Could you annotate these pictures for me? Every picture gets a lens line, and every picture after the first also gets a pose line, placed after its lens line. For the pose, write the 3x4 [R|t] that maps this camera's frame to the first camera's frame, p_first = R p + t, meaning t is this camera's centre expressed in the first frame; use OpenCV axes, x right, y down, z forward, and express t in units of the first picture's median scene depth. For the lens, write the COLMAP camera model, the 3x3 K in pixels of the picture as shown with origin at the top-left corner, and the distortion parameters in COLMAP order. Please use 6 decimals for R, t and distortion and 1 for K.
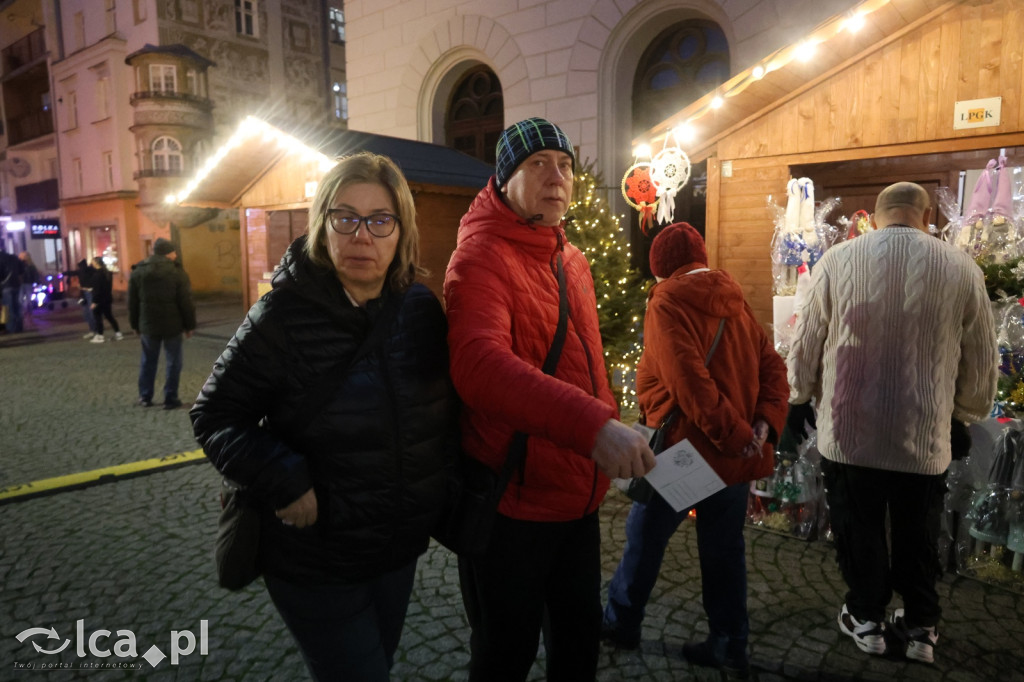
lens RADIAL K [[714.1, 0, 511.5], [0, 714.1, 346.2], [0, 0, 1]] dist [-0.003890, 0.002255]
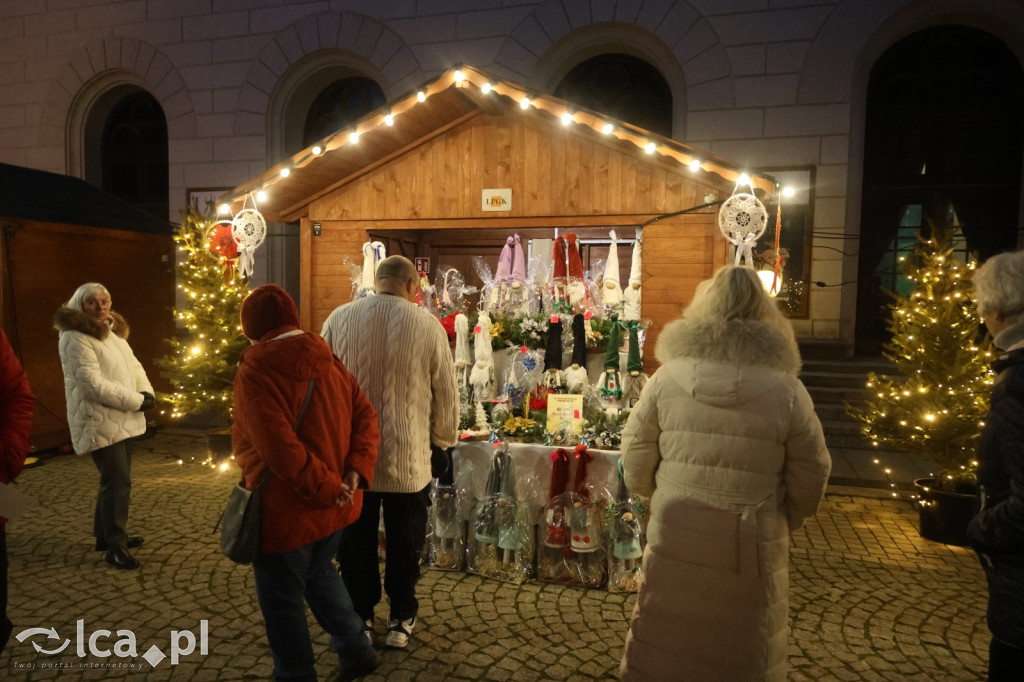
lens RADIAL K [[711.6, 0, 510.5], [0, 711.6, 342.5], [0, 0, 1]] dist [0.005604, -0.003493]
pose [[0.922863, -0.003602, 0.385113, 0.170092], [0.025652, 0.998311, -0.052132, -0.007604], [-0.384274, 0.057989, 0.921396, -0.138482]]
